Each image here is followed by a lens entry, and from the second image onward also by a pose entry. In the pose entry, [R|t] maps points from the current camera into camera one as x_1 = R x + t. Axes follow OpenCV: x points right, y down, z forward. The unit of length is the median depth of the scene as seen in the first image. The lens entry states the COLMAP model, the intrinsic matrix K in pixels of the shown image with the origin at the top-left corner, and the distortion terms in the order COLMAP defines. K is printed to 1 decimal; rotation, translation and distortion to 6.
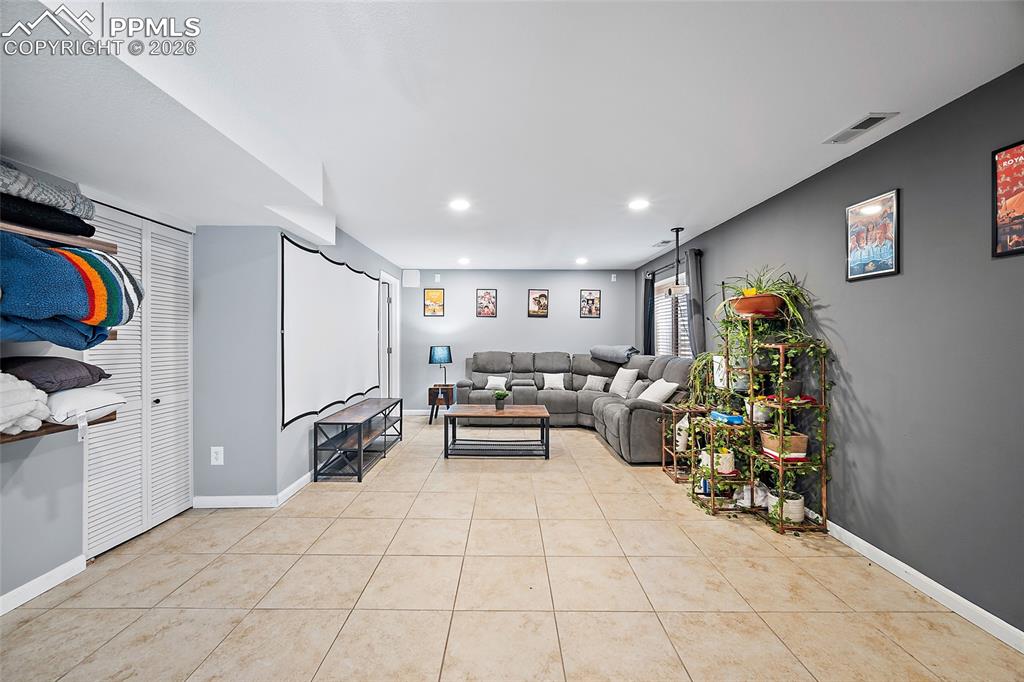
lens RADIAL K [[400.1, 0, 502.0], [0, 400.1, 343.0], [0, 0, 1]] dist [-0.001929, -0.000491]
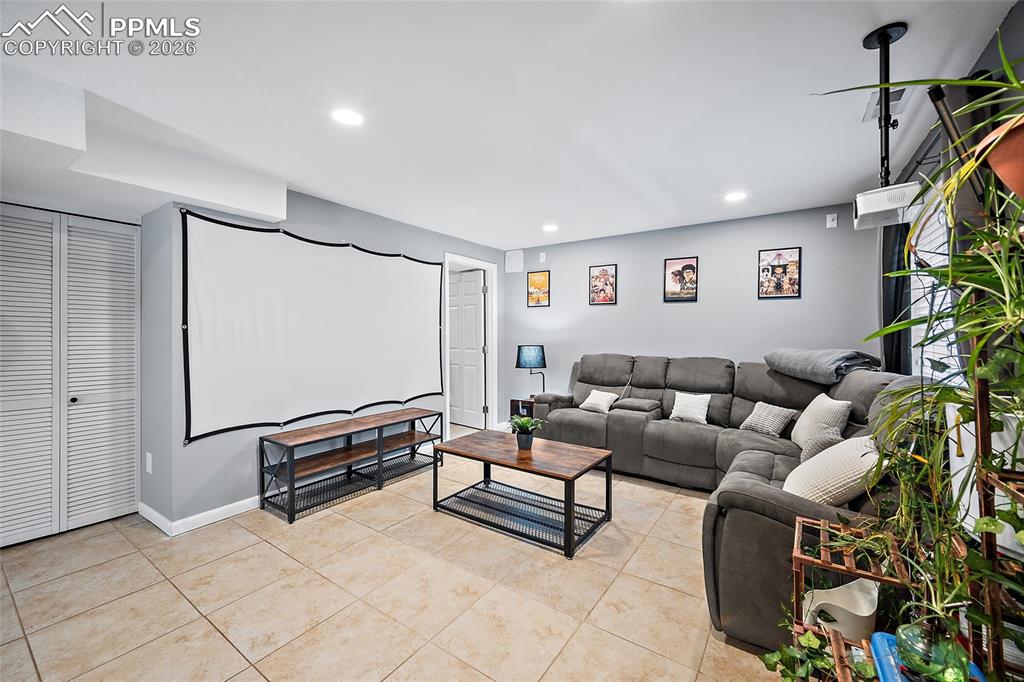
lens RADIAL K [[400.1, 0, 520.3], [0, 400.1, 336.8], [0, 0, 1]] dist [-0.001929, -0.000491]
pose [[0.827273, 0.002093, -0.561797, 0.247628], [-0.006699, 0.999959, -0.006139, -0.003542], [0.561760, 0.008842, 0.827253, 0.348931]]
